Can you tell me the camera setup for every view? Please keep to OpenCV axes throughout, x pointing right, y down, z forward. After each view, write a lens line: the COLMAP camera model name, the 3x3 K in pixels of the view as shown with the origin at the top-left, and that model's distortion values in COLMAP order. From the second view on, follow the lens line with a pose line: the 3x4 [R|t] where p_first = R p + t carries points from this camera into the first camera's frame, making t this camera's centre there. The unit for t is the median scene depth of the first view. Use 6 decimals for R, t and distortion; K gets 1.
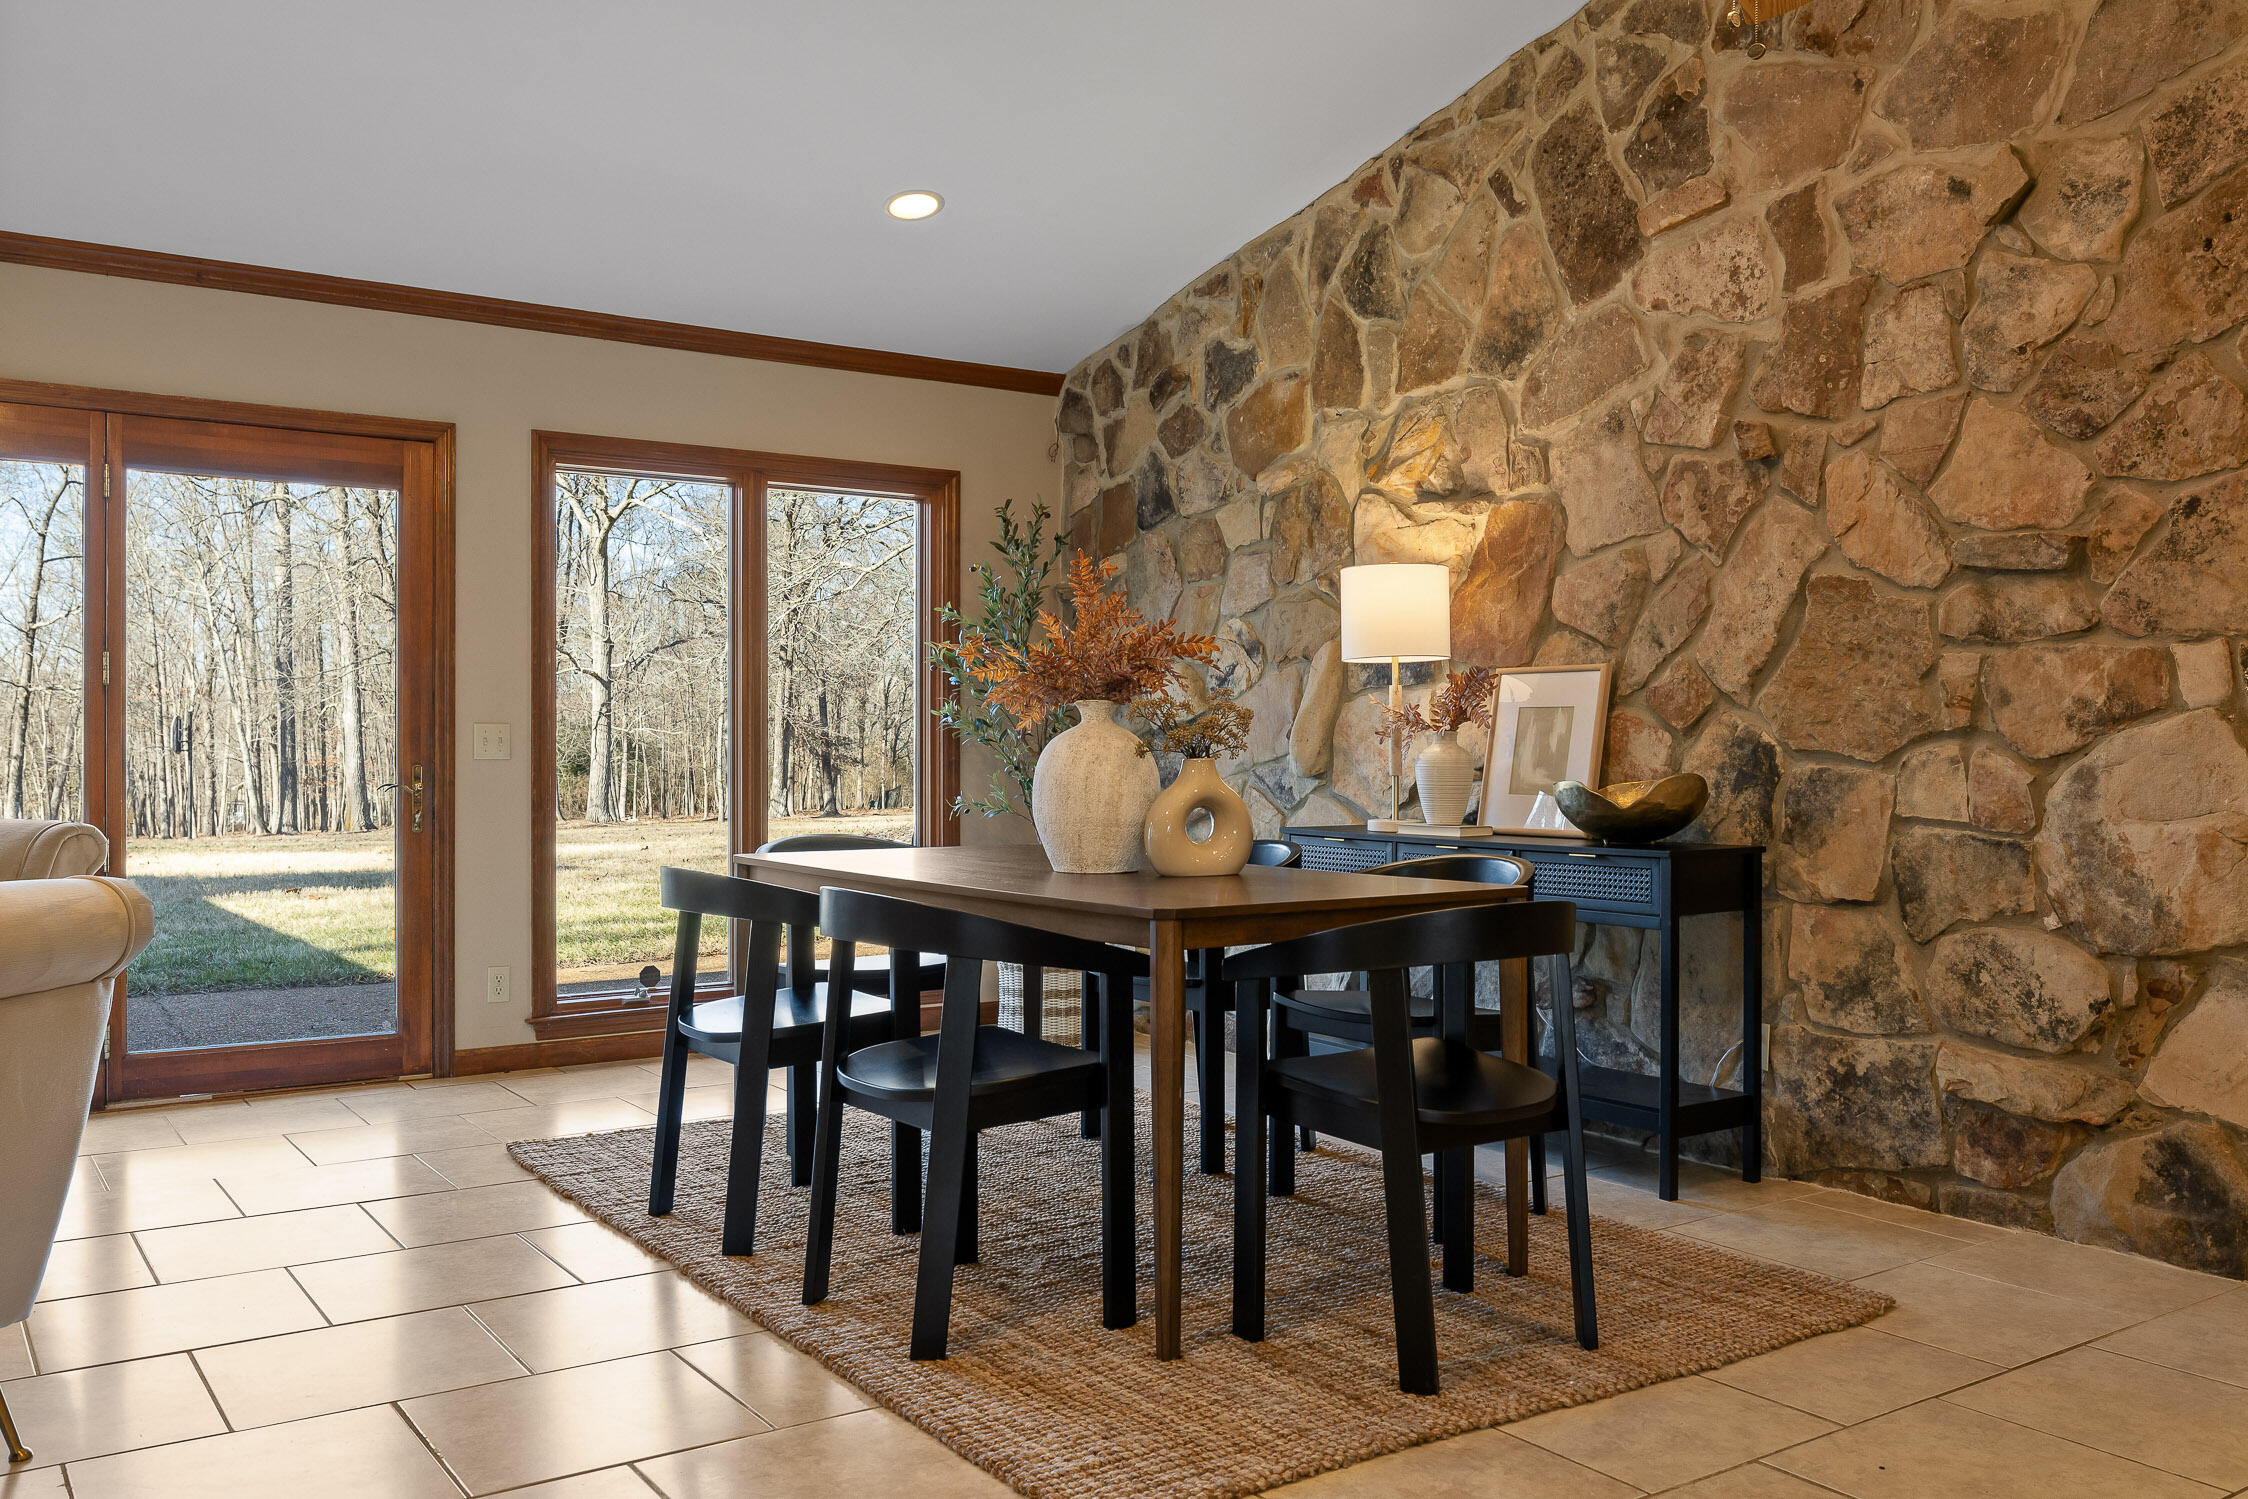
lens RADIAL K [[1829.6, 0, 1105.7], [0, 1829.6, 758.3], [0, 0, 1]] dist [0.001787, -0.005773]
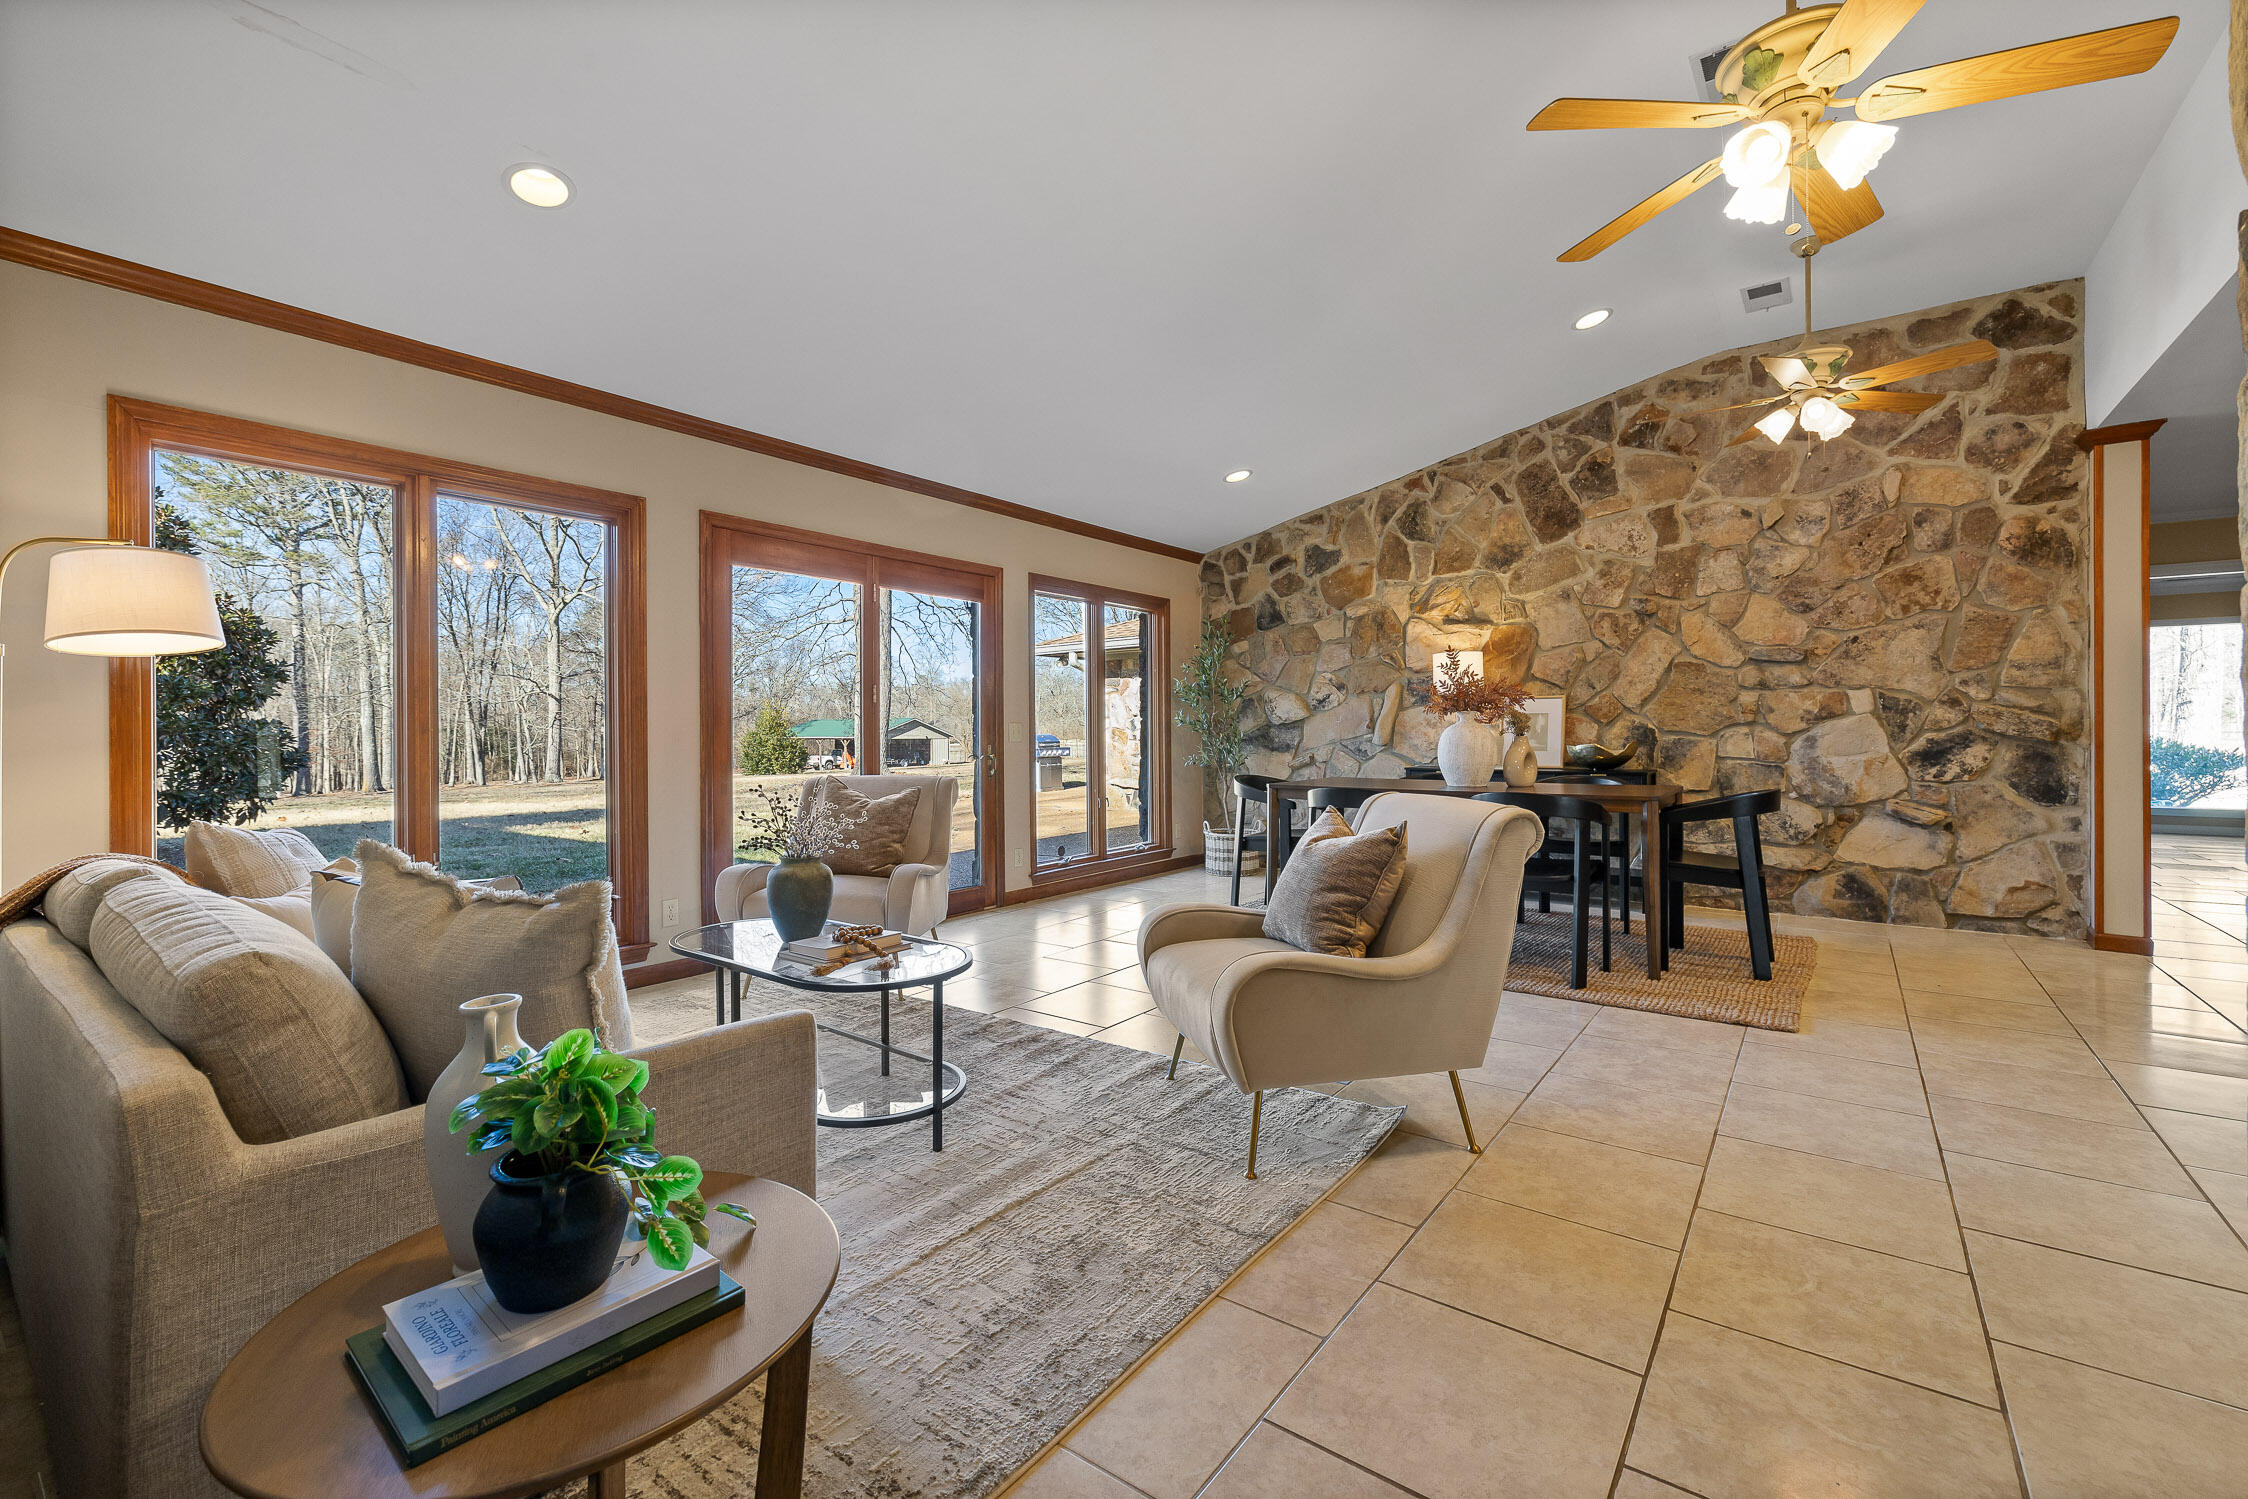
lens RADIAL K [[950.6, 0, 1134.3], [0, 950.6, 728.0], [0, 0, 1]] dist [-0.002341, 0.000197]
pose [[0.947733, -0.005044, 0.319026, -0.686332], [0.009253, 0.999889, -0.011679, 0.000076], [-0.318932, 0.014020, 0.947674, 0.005487]]
